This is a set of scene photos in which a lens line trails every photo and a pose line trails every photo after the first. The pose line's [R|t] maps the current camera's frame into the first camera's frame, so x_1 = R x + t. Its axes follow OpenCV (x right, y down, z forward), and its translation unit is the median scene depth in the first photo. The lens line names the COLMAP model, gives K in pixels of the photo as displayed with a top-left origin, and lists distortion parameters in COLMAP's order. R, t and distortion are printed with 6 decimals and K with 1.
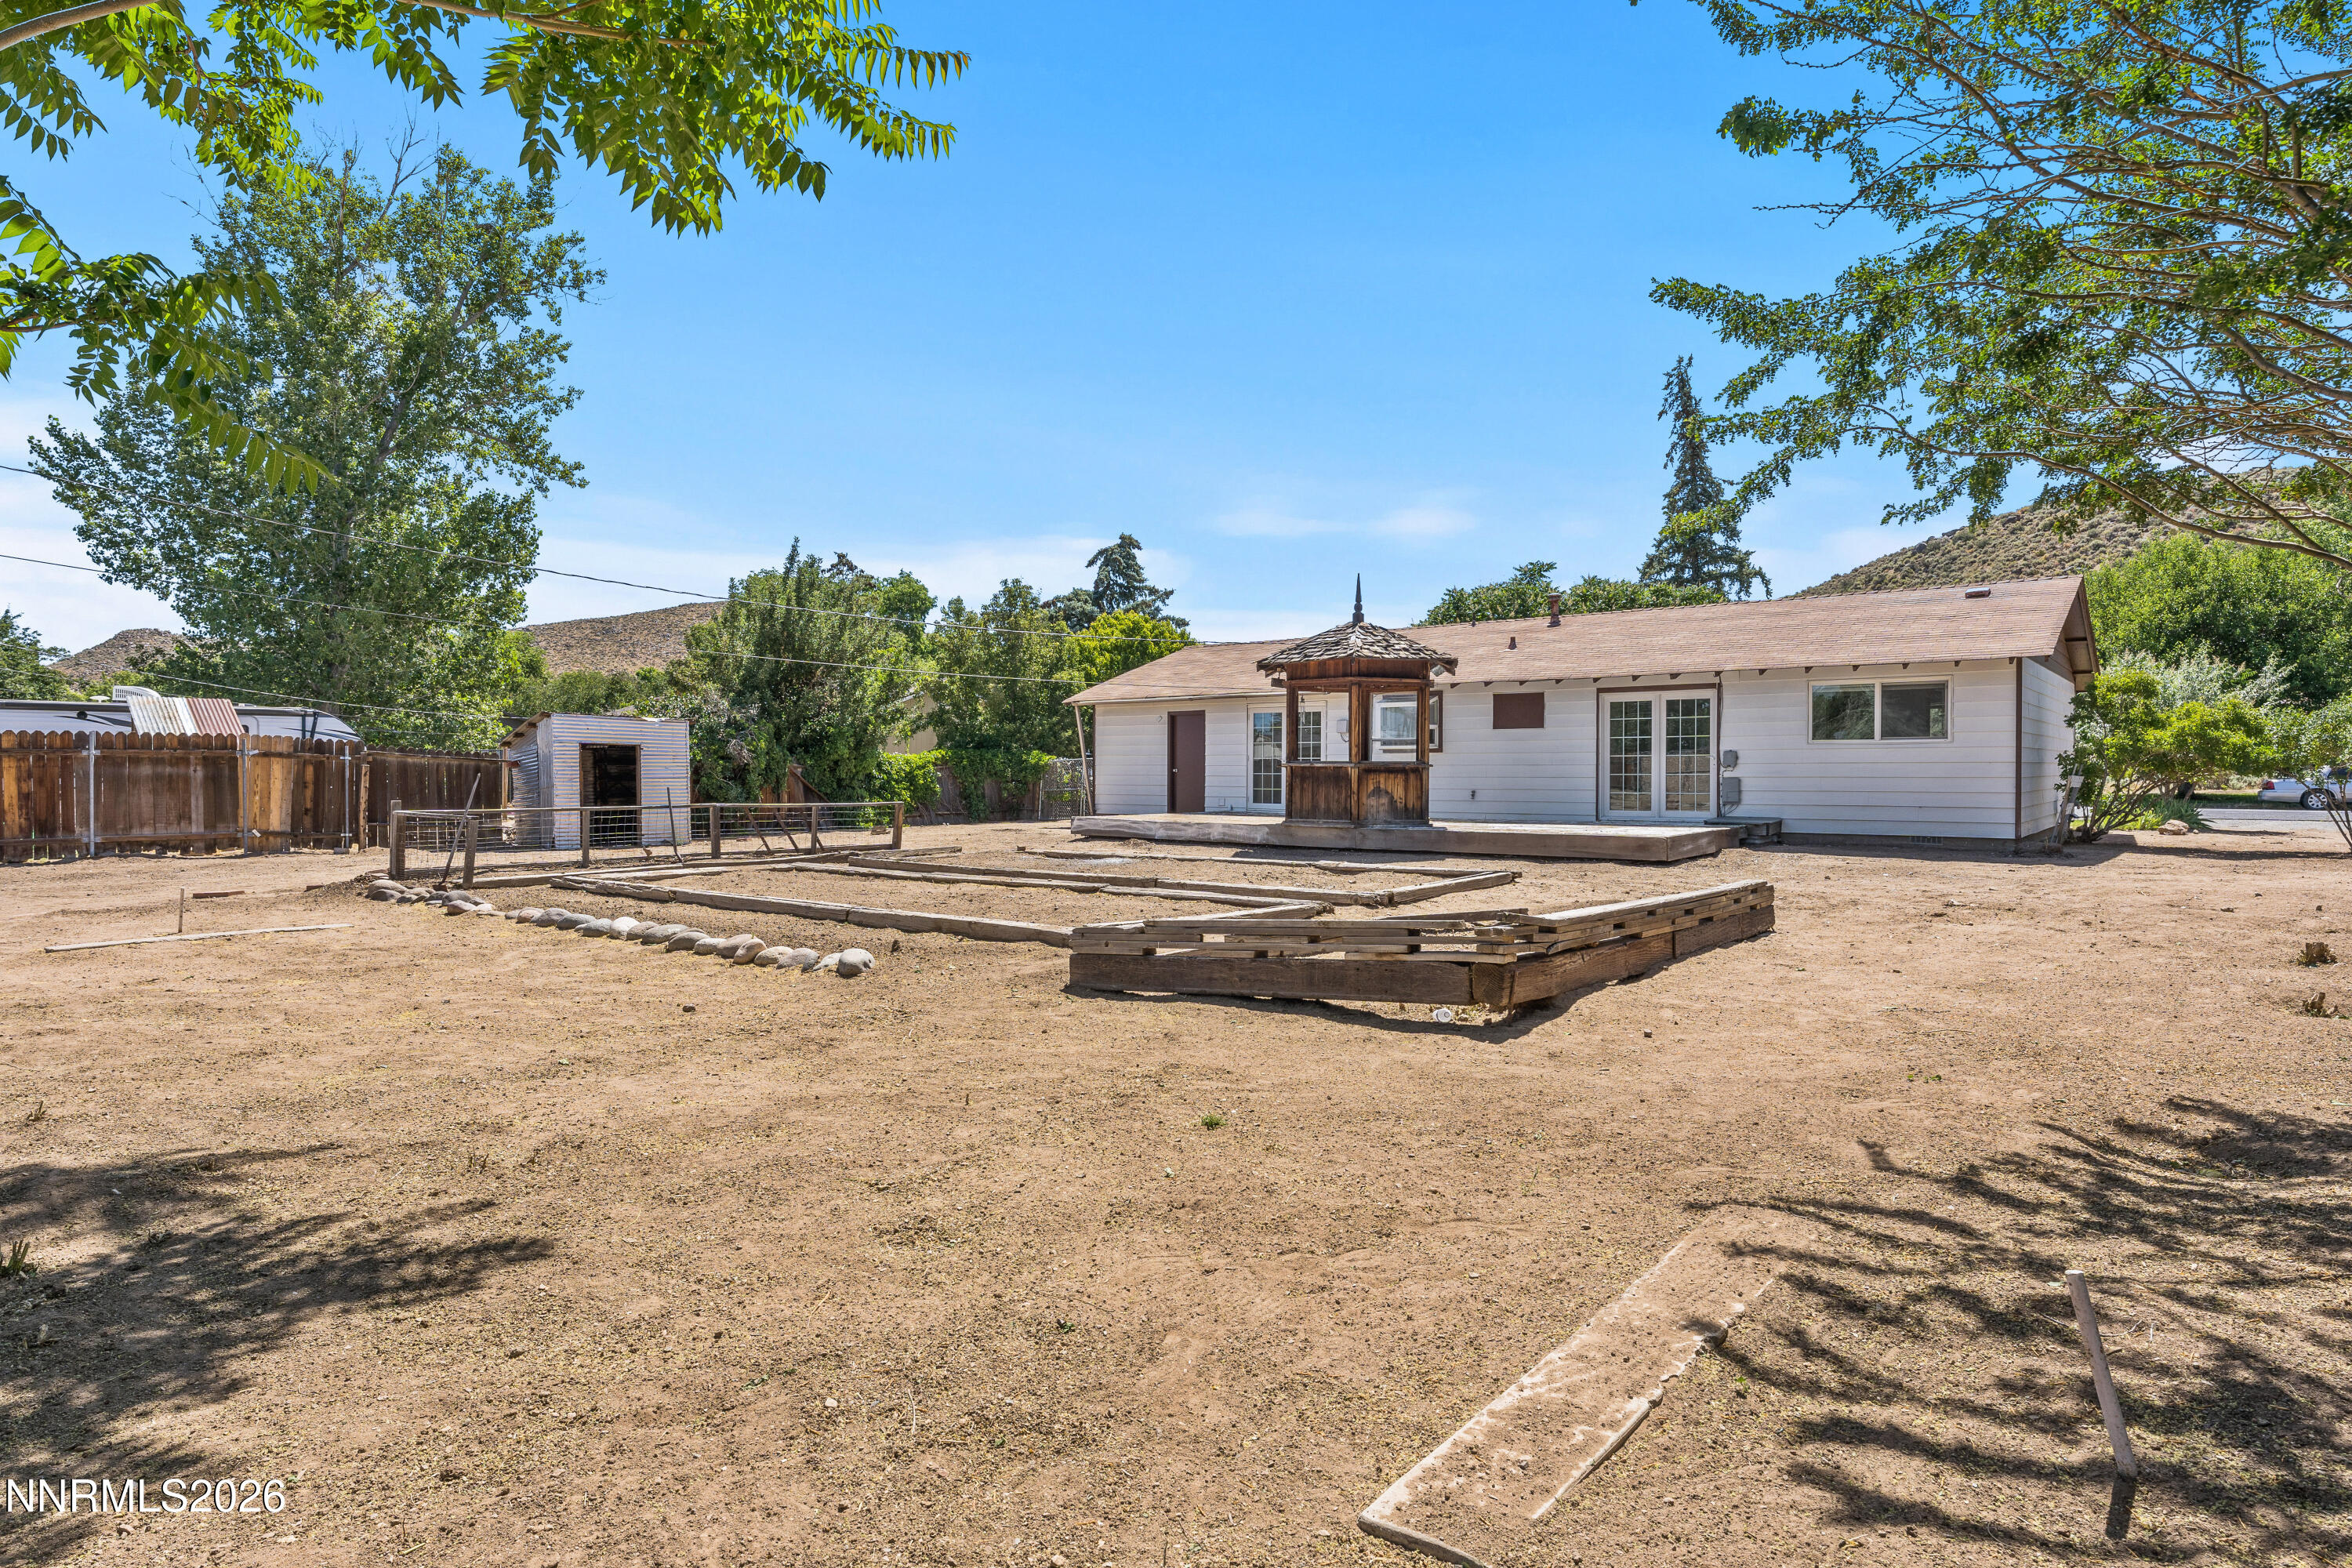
lens RADIAL K [[1377.5, 0, 1176.0], [0, 1377.5, 784.0], [0, 0, 1]] dist [-0.018283, -0.000479]
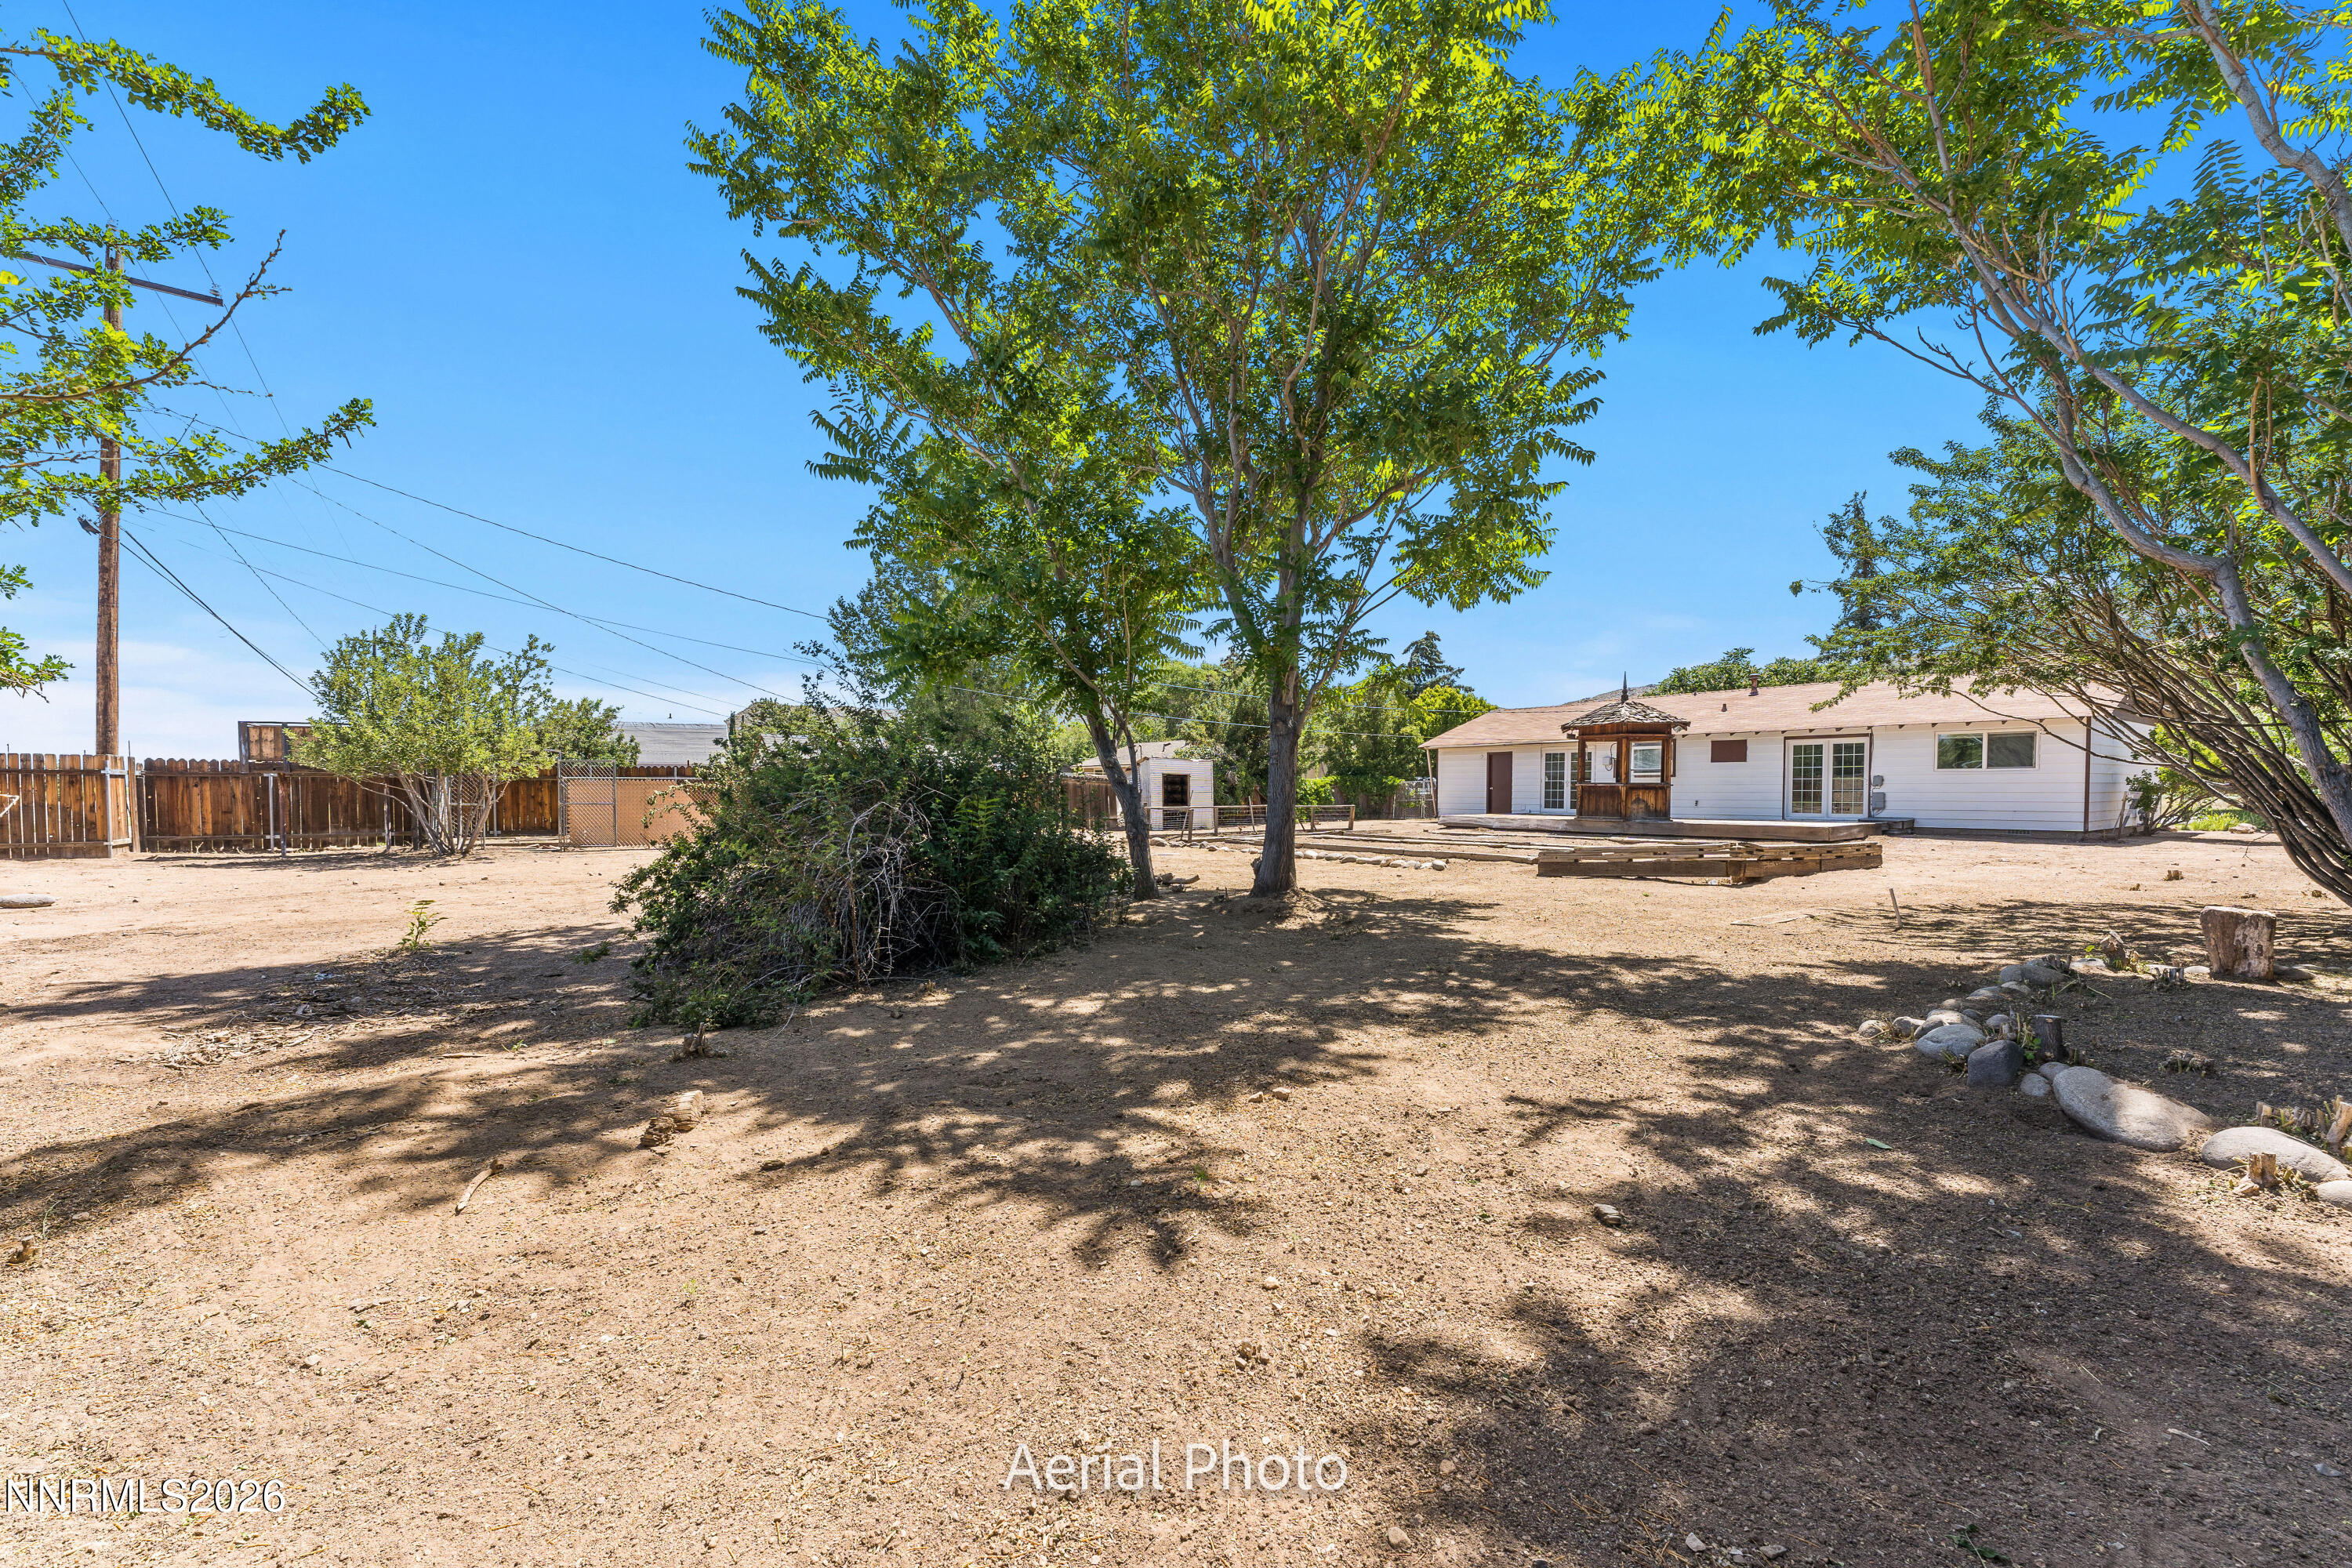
lens RADIAL K [[964.0, 0, 1173.9], [0, 964.0, 822.5], [0, 0, 1]] dist [0.000591, -0.000094]
pose [[0.964886, 0.009637, -0.262491, -0.082624], [-0.003074, 0.999673, 0.025402, 0.003754], [0.262649, -0.023703, 0.964600, -0.268551]]
